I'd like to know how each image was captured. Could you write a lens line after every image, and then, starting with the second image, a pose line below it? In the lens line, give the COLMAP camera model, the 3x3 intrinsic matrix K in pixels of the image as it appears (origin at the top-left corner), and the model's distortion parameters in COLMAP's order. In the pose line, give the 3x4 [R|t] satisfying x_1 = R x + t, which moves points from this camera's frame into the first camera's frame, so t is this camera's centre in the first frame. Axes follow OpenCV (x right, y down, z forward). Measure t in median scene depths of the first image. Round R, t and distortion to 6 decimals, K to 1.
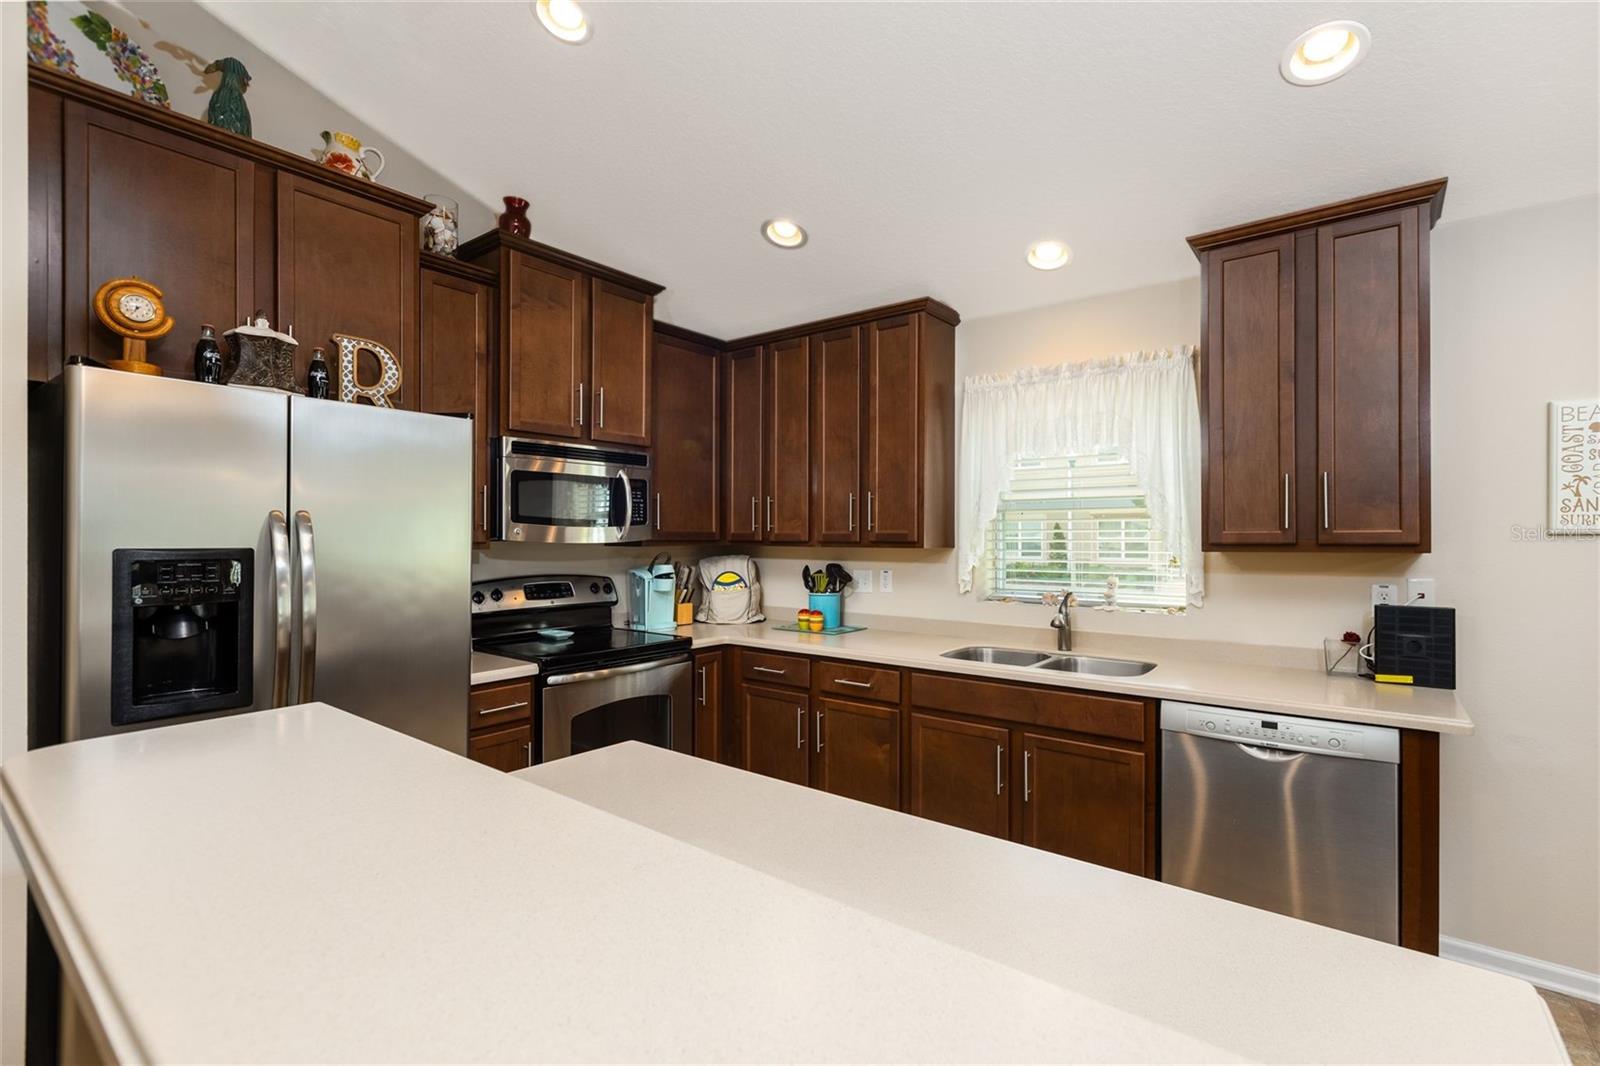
lens RADIAL K [[738.5, 0, 805.1], [0, 738.5, 532.2], [0, 0, 1]] dist [0.003257, -0.000341]
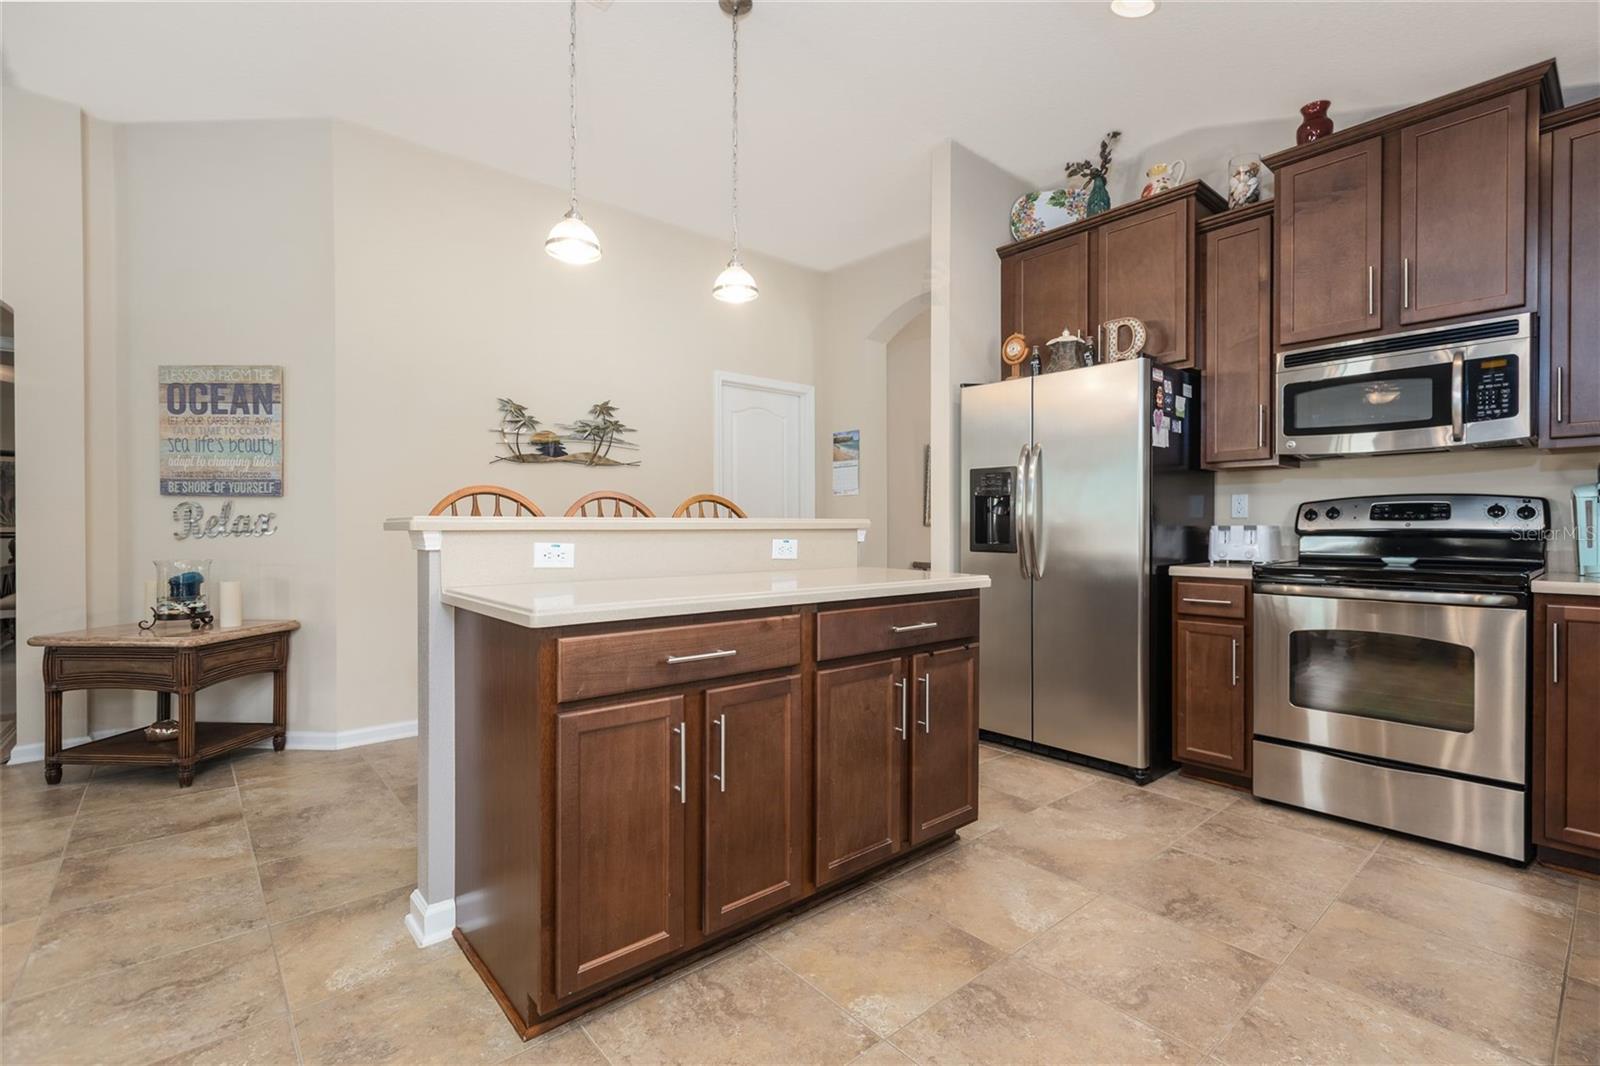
lens RADIAL K [[738.5, 0, 841.5], [0, 738.5, 536.2], [0, 0, 1]] dist [0.003257, -0.000341]
pose [[-0.156966, 0.001413, -0.987603, 0.711331], [0.004858, 0.999988, 0.000658, 0.121566], [0.987592, -0.004695, -0.156971, 0.561882]]
